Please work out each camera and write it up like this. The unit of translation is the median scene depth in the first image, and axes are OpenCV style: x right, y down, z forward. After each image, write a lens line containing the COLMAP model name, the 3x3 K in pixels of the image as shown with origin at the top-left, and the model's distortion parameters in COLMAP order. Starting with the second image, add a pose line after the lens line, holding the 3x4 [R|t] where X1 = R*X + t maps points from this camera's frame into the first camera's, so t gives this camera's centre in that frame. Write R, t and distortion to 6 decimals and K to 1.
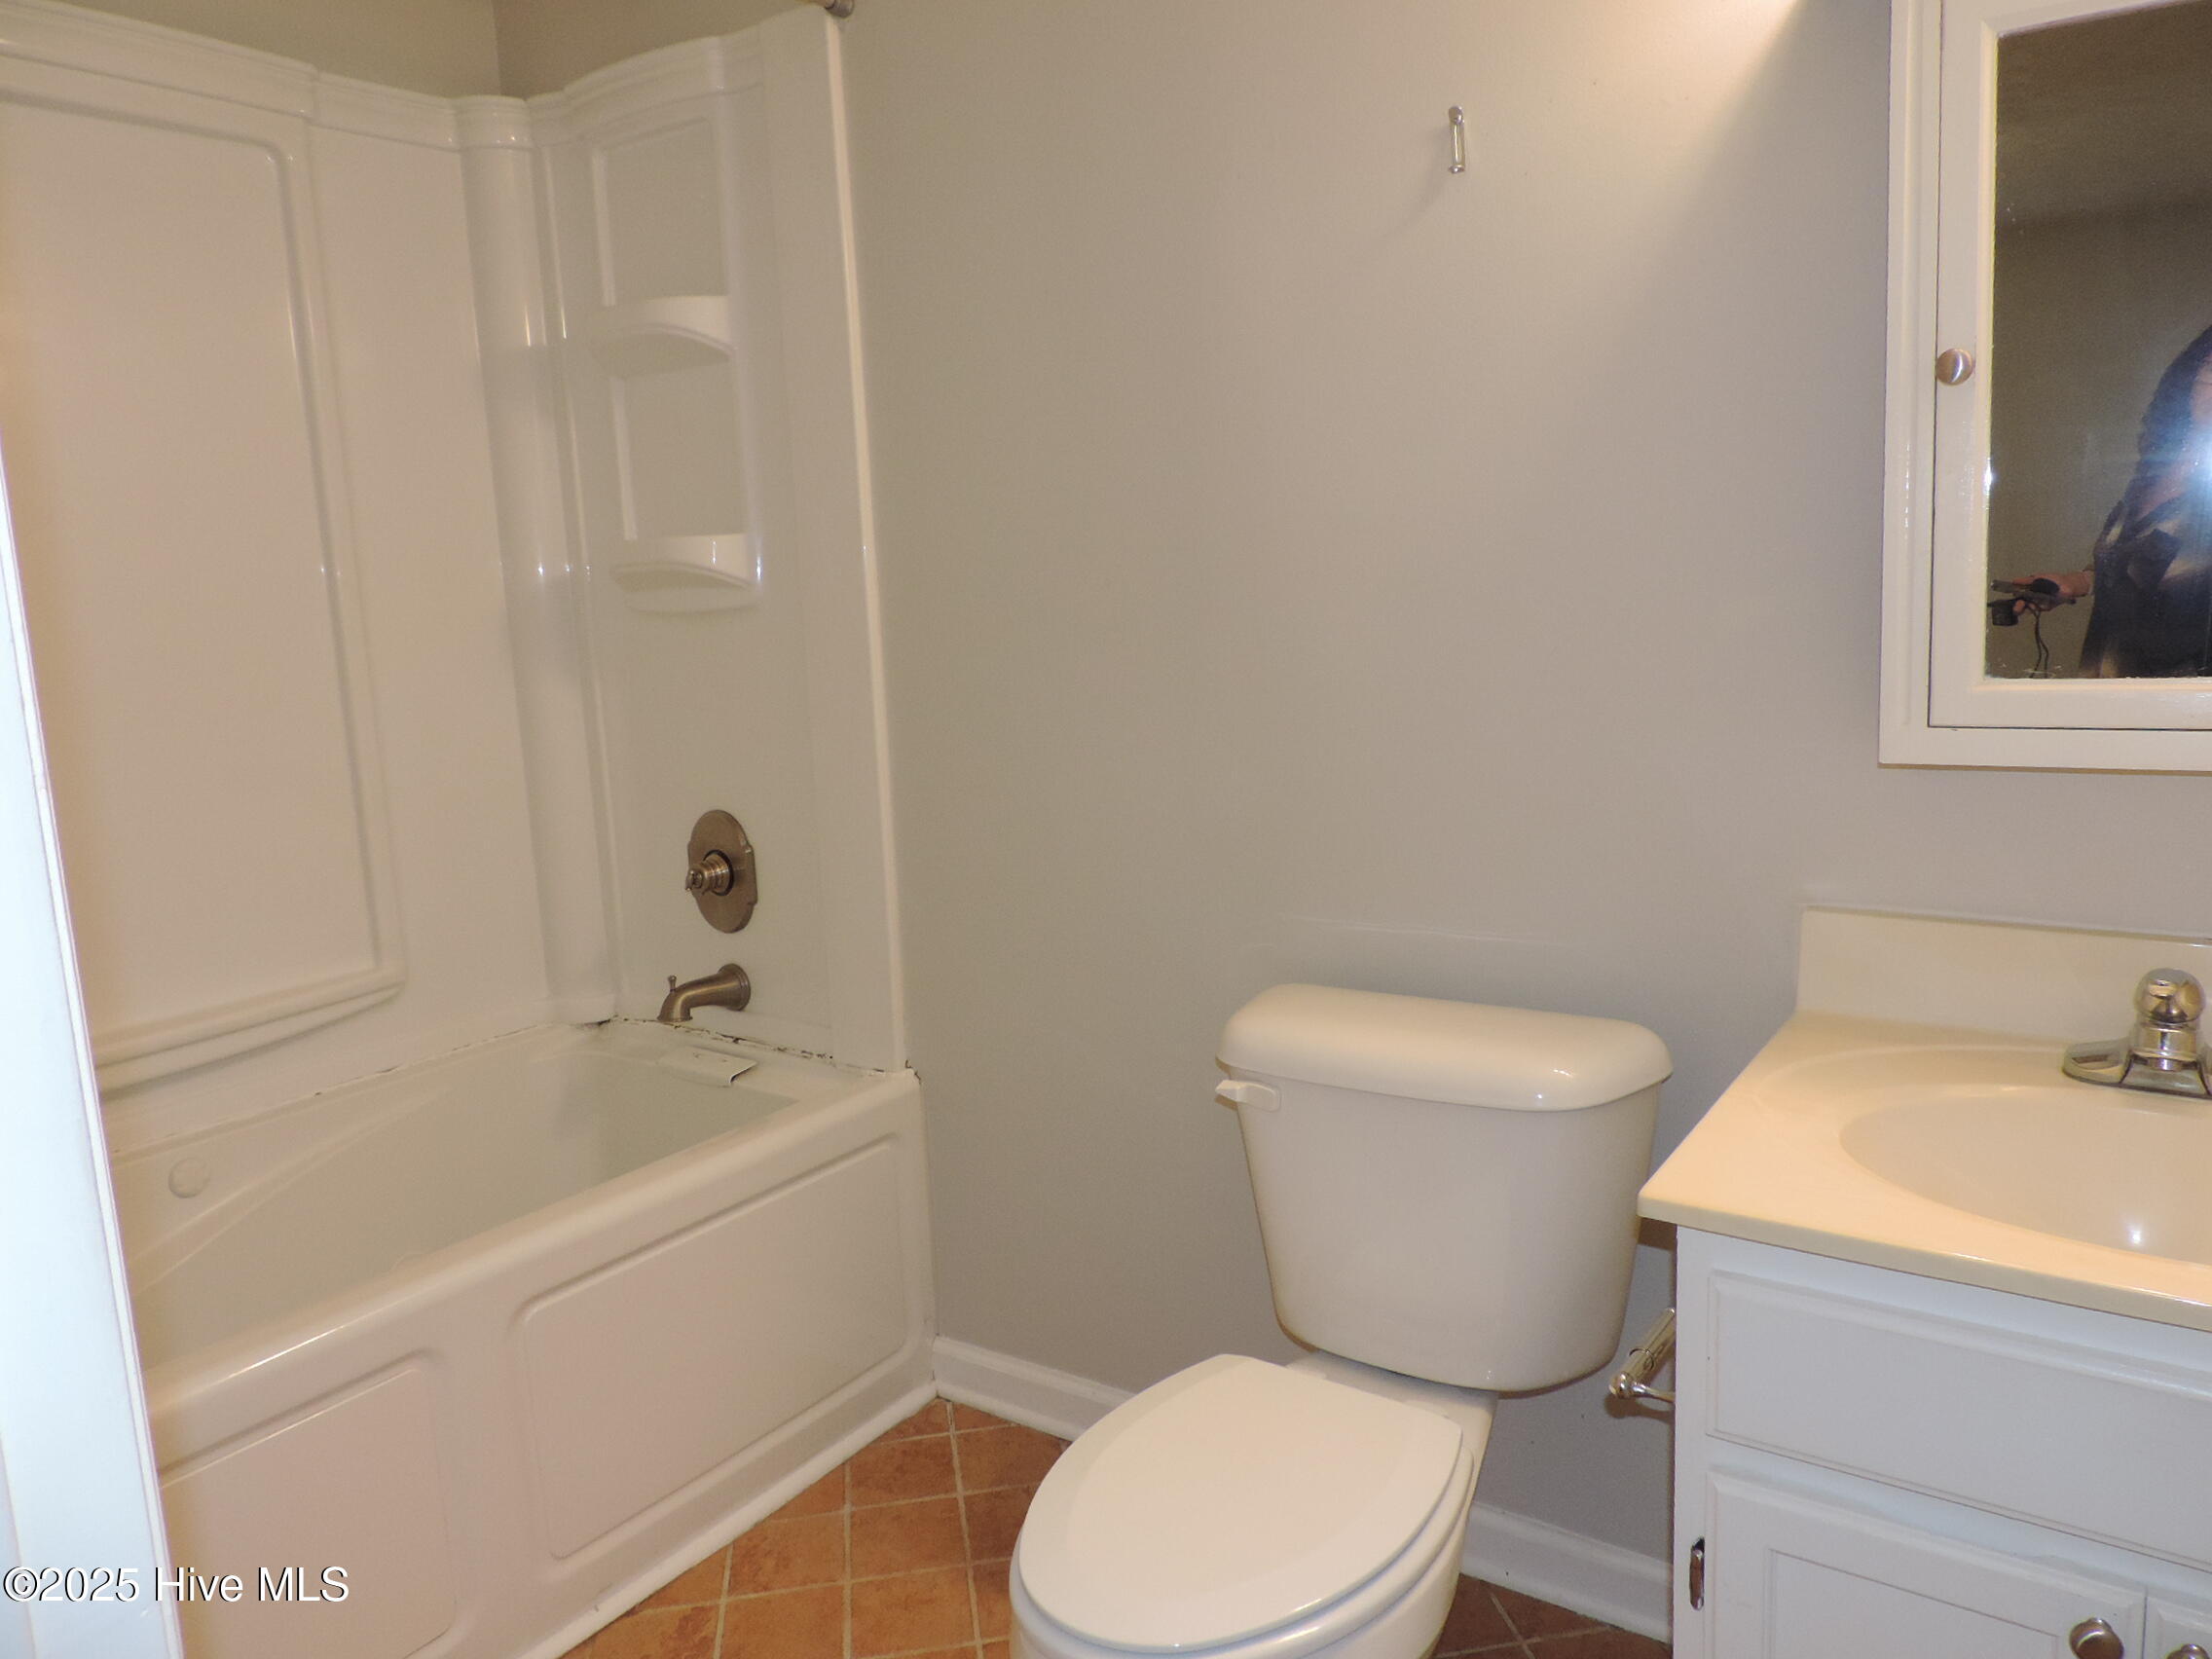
lens RADIAL K [[1574.7, 0, 1116.8], [0, 1574.7, 831.0], [0, 0, 1]] dist [-0.019170, 0.012762]
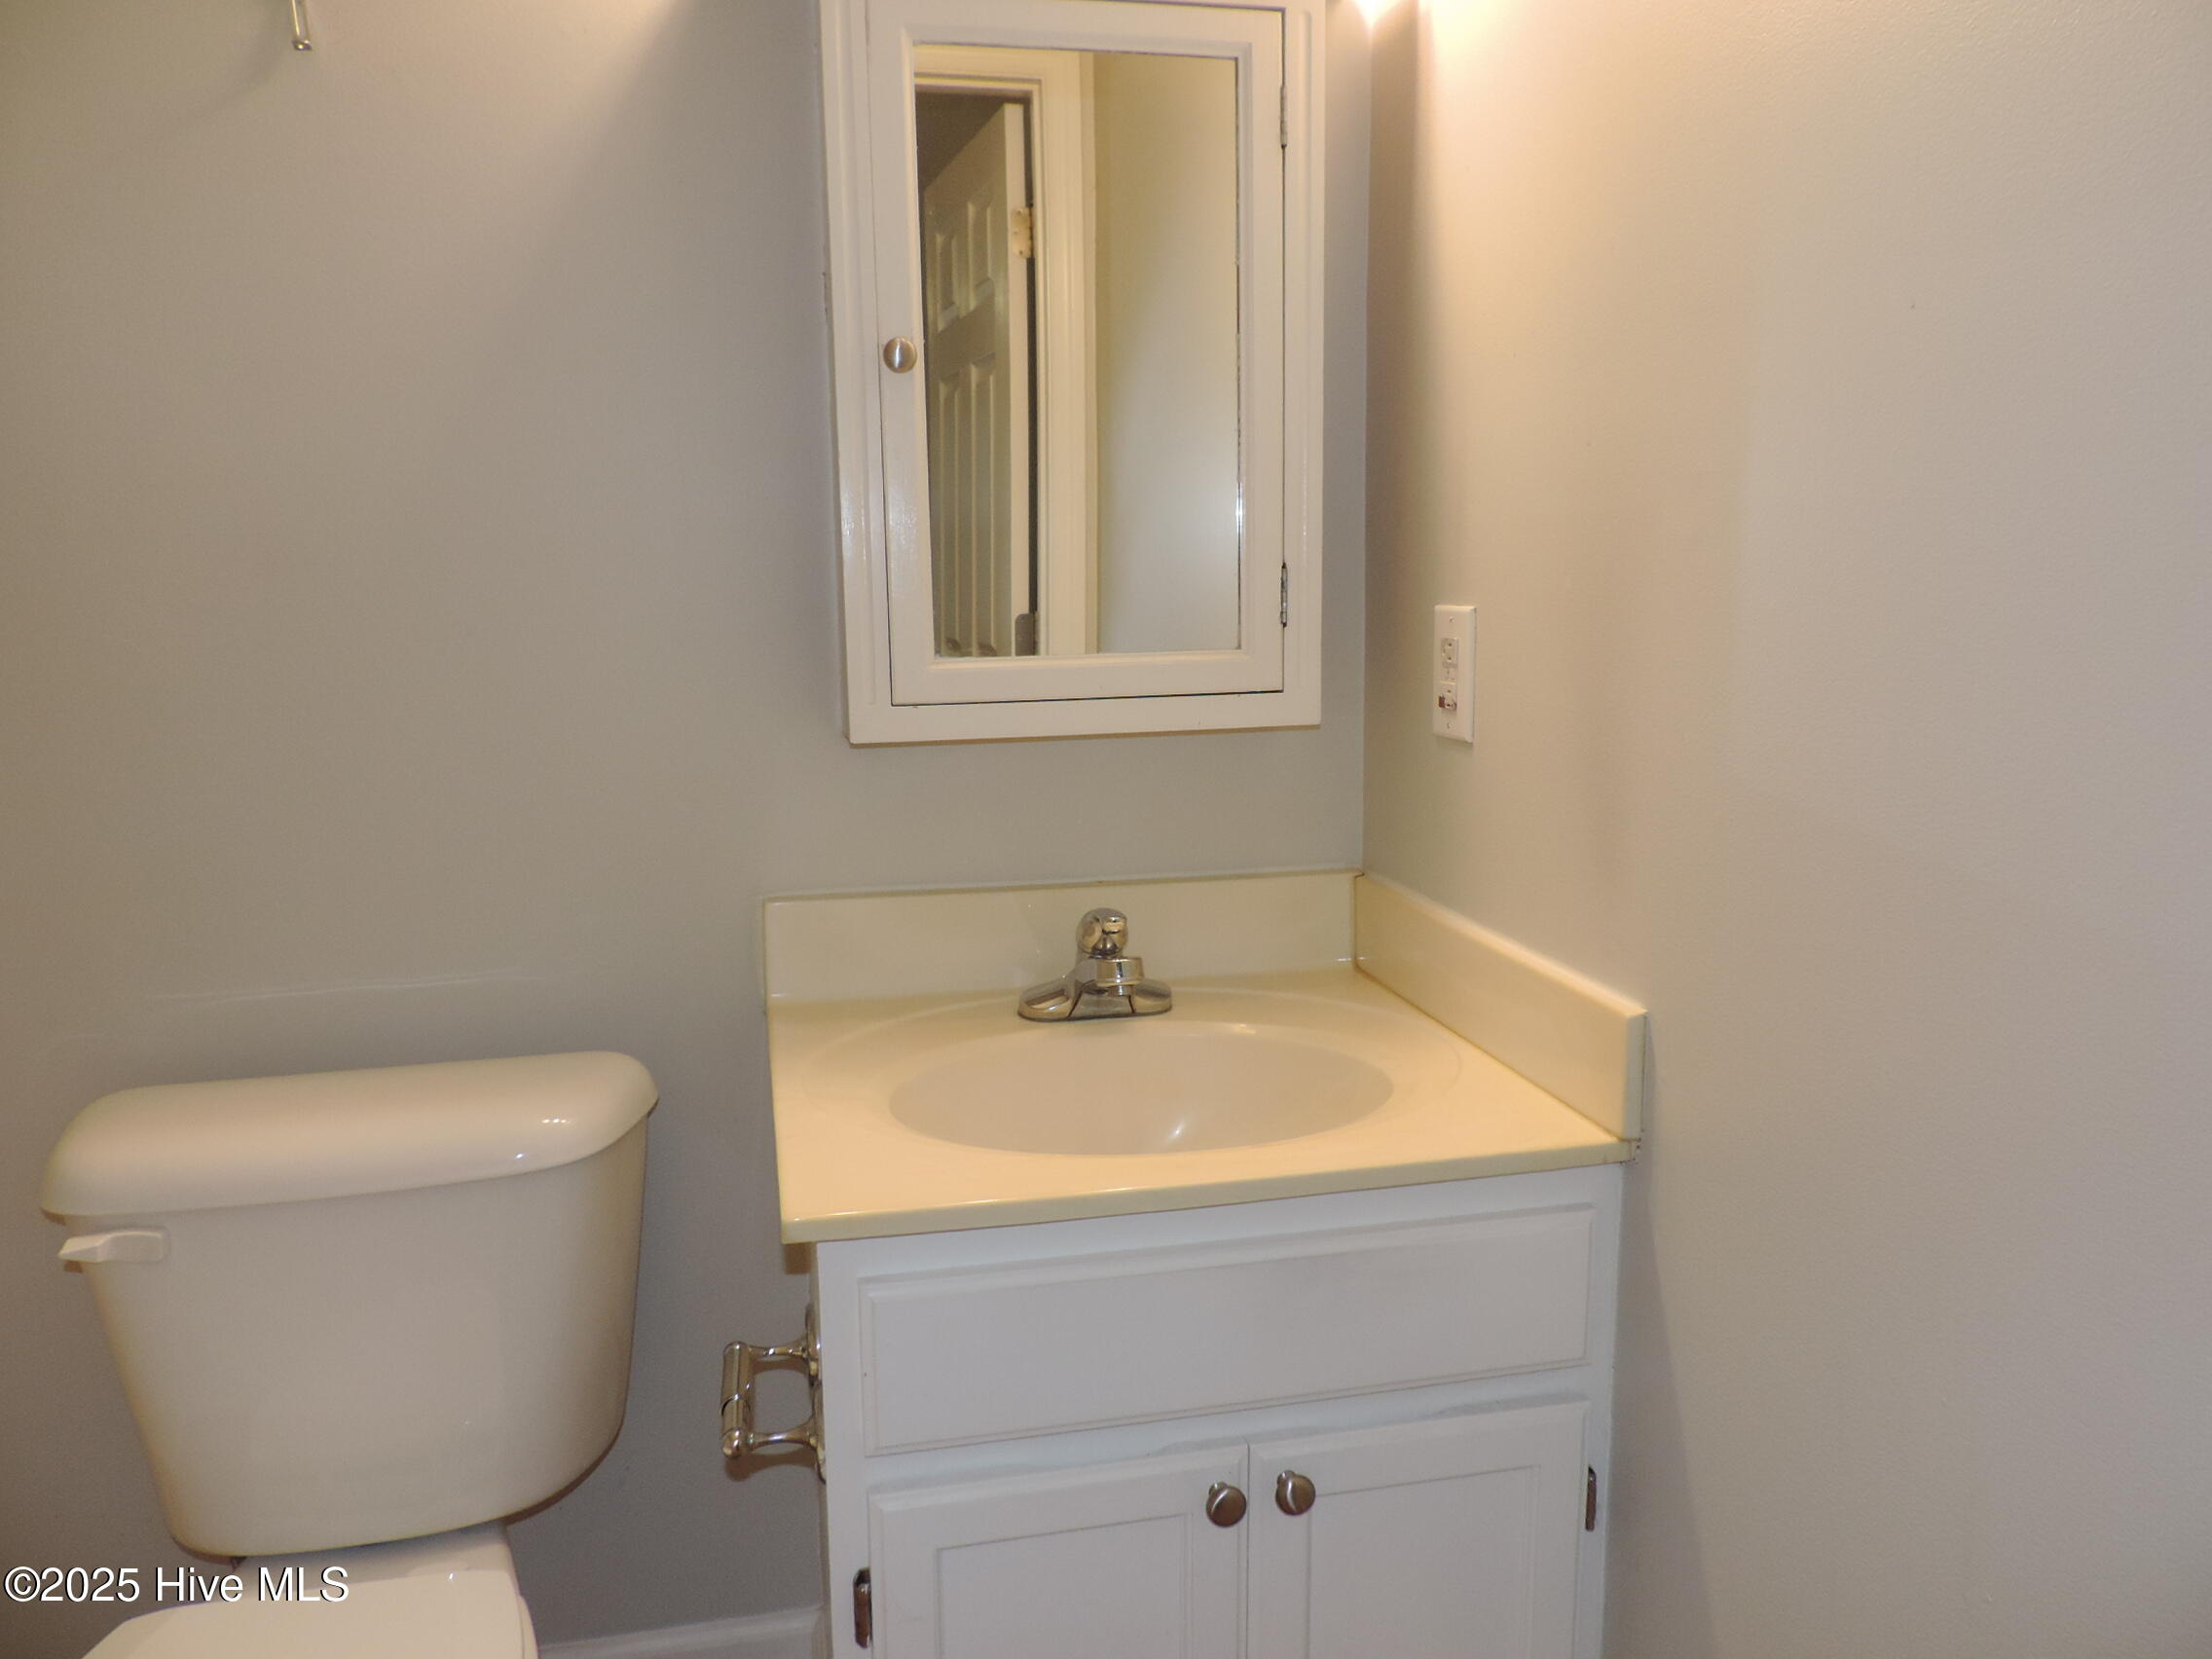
lens RADIAL K [[1574.7, 0, 1103.4], [0, 1574.7, 820.2], [0, 0, 1]] dist [-0.019170, 0.012762]
pose [[0.663857, -0.075295, 0.744059, -0.166528], [0.099115, 0.995000, 0.012257, 0.009725], [-0.741262, 0.065610, 0.668001, 0.211628]]
